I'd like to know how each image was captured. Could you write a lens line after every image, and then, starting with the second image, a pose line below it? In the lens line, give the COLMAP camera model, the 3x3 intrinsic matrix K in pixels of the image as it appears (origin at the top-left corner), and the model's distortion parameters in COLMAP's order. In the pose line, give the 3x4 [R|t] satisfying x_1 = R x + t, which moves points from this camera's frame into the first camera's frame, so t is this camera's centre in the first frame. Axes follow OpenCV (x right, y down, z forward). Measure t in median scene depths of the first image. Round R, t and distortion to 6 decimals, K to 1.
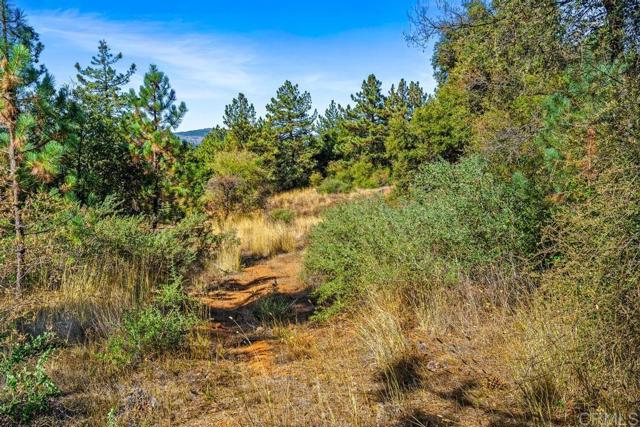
lens RADIAL K [[502.8, 0, 314.9], [0, 502.8, 212.6], [0, 0, 1]] dist [-0.002037, 0.001432]
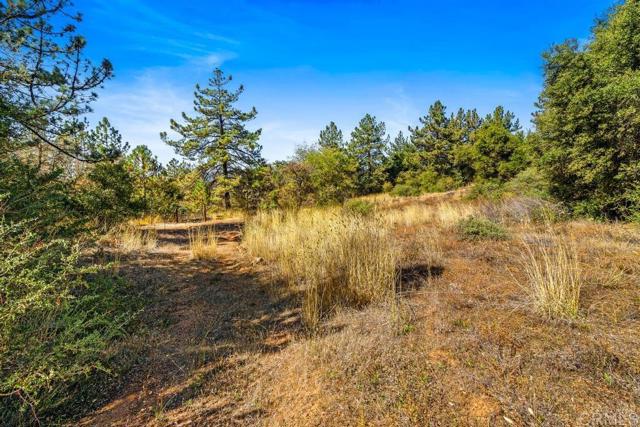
lens RADIAL K [[288.0, 0, 318.4], [0, 288.0, 214.2], [0, 0, 1]] dist [-0.010989, -0.000134]
pose [[0.977097, 0.030368, -0.210617, -0.014433], [-0.030841, 0.999524, 0.001039, 0.008971], [0.210548, 0.005480, 0.977568, 0.245710]]
